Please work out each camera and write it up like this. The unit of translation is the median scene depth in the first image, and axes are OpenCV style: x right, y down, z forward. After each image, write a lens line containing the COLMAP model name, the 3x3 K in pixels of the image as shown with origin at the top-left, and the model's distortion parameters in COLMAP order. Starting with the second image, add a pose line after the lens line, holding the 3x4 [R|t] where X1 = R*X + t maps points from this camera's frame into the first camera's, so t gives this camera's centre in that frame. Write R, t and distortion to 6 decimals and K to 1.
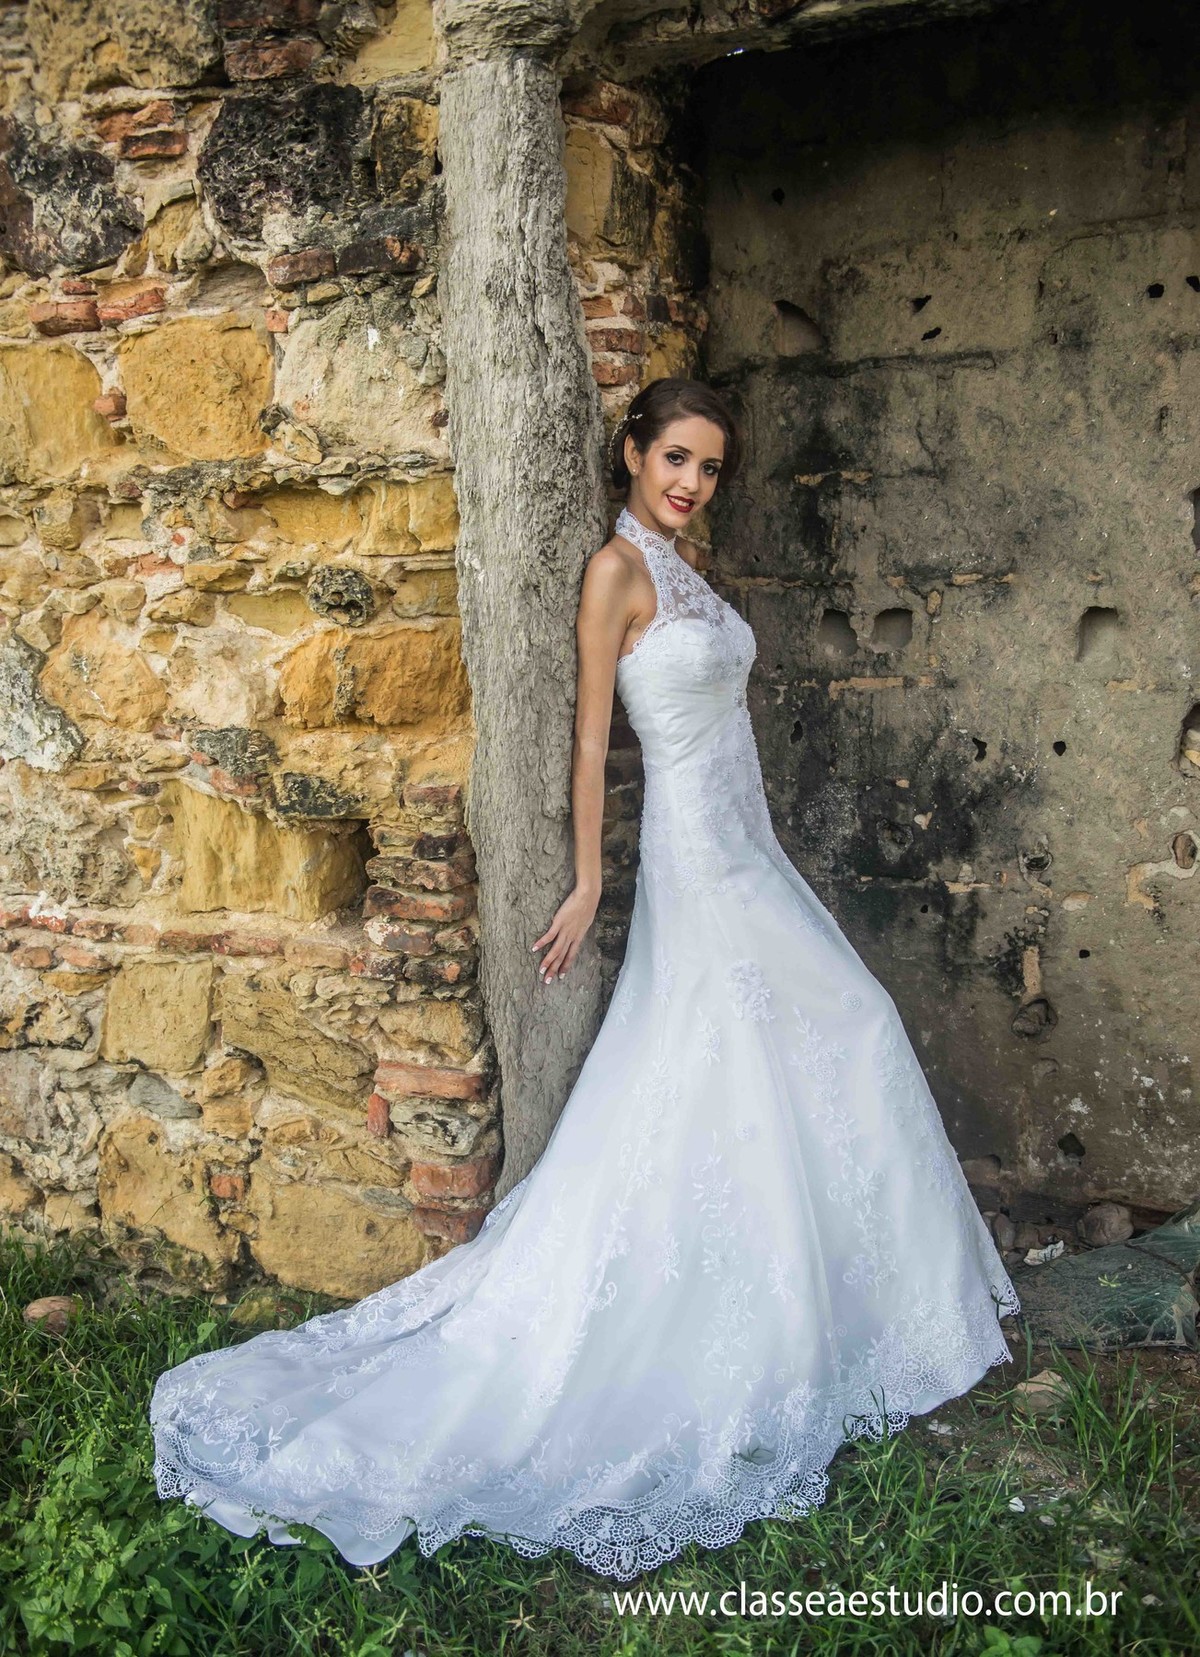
lens RADIAL K [[1603.3, 0, 595.1], [0, 1603.3, 891.4], [0, 0, 1]] dist [0.000908, 0.009527]
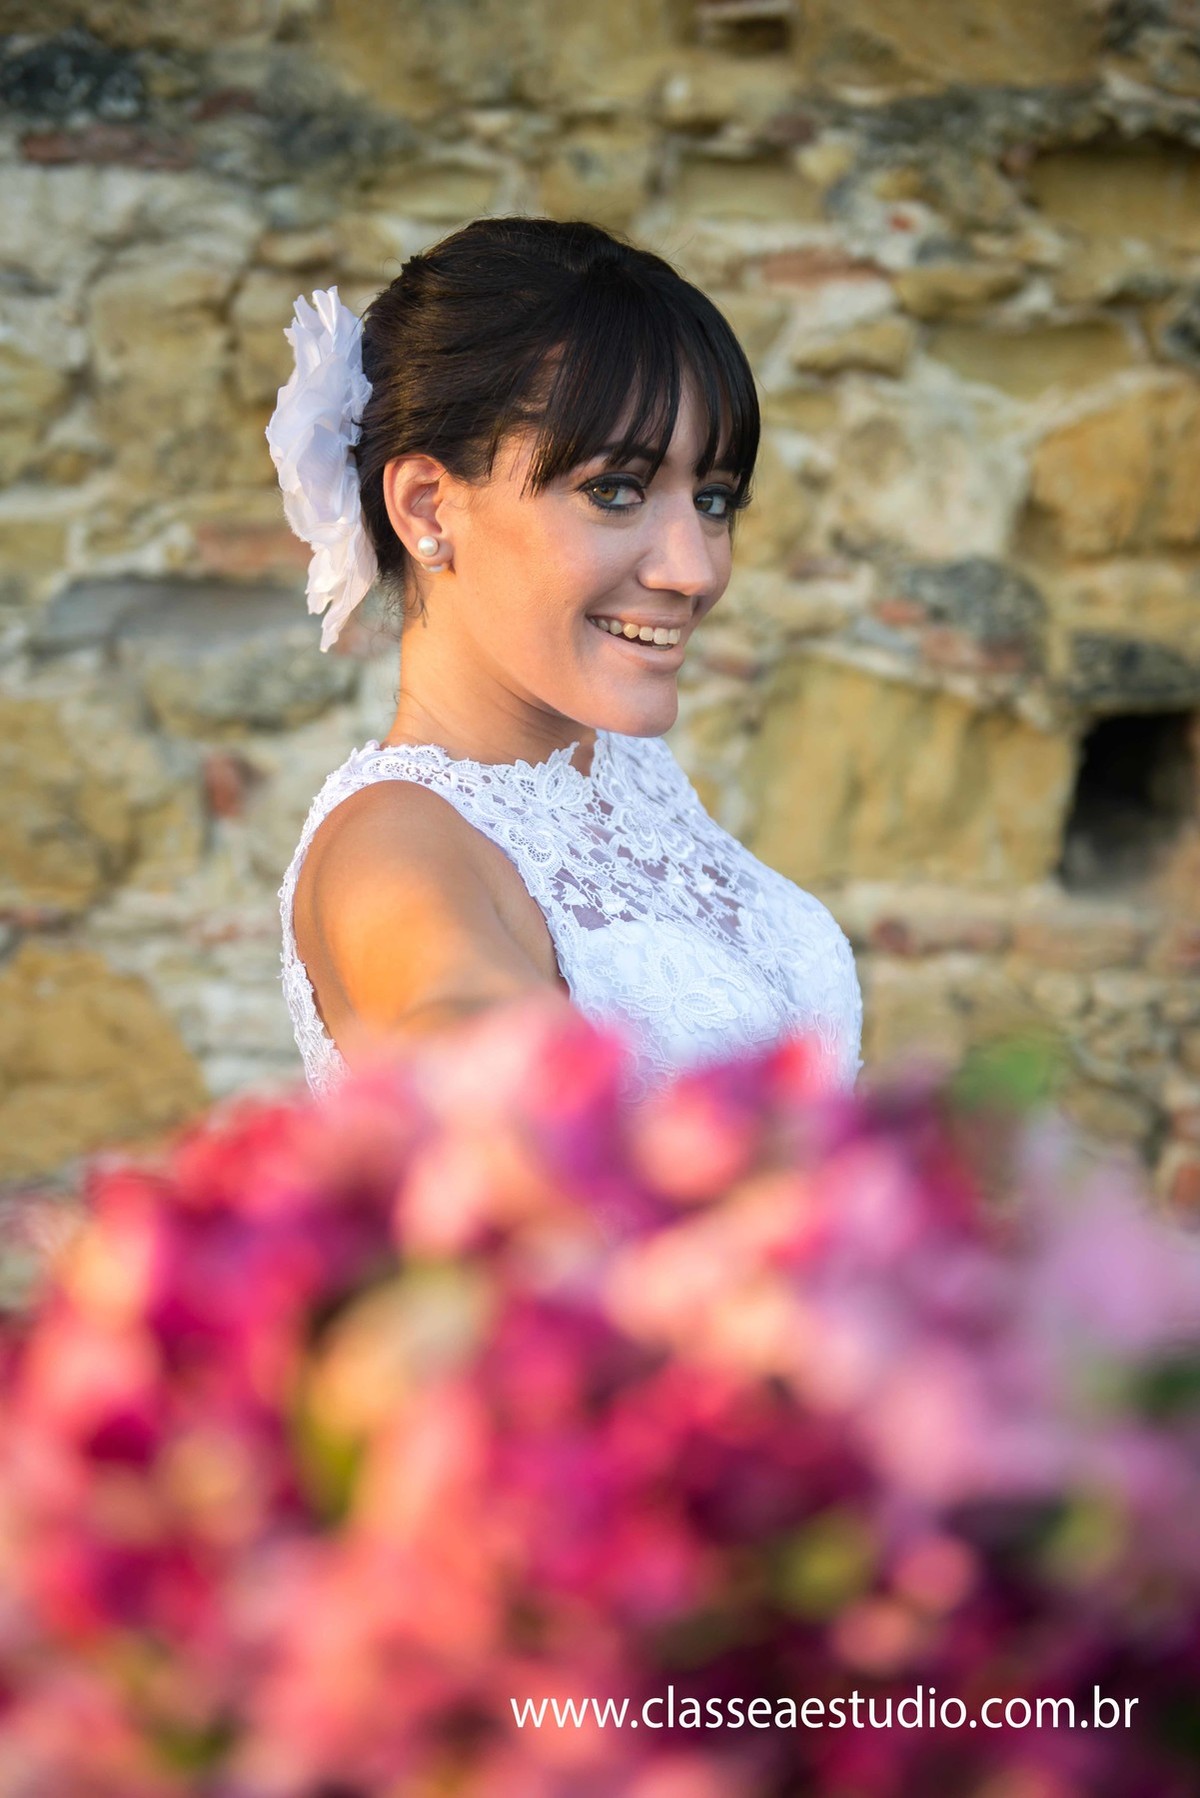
lens RADIAL K [[2468.5, 0, 601.2], [0, 2468.5, 852.6], [0, 0, 1]] dist [0.134815, -0.014013]
pose [[0.879209, -0.055542, 0.473188, -0.768692], [0.065880, 0.997814, -0.005287, 0.000047], [-0.471860, 0.035822, 0.880946, 0.275420]]
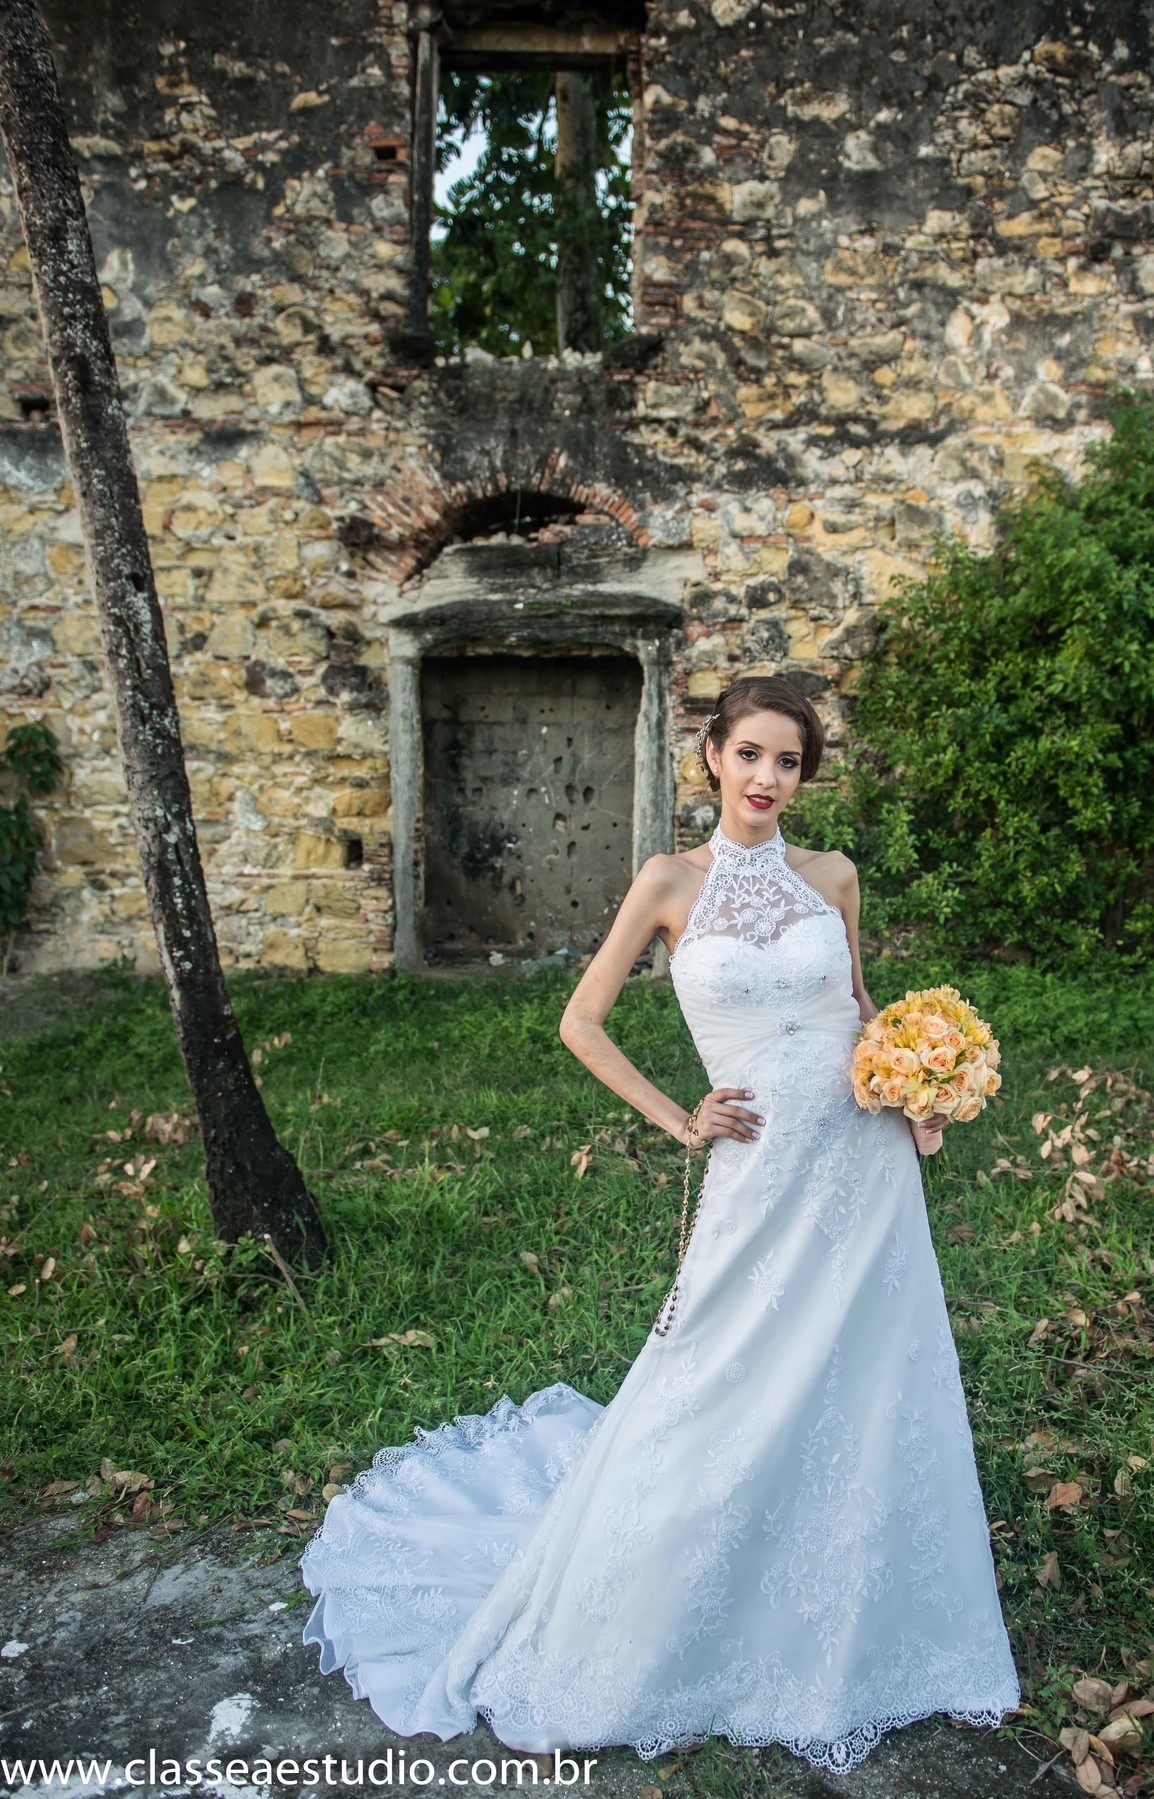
lens RADIAL K [[1462.0, 0, 704.5], [0, 1462.0, 885.4], [0, 0, 1]] dist [-0.041461, -0.006041]
pose [[0.890336, -0.015919, 0.455025, -0.990503], [0.063627, 0.993932, -0.089726, 0.426680], [-0.450835, 0.108838, 0.885947, -2.450749]]
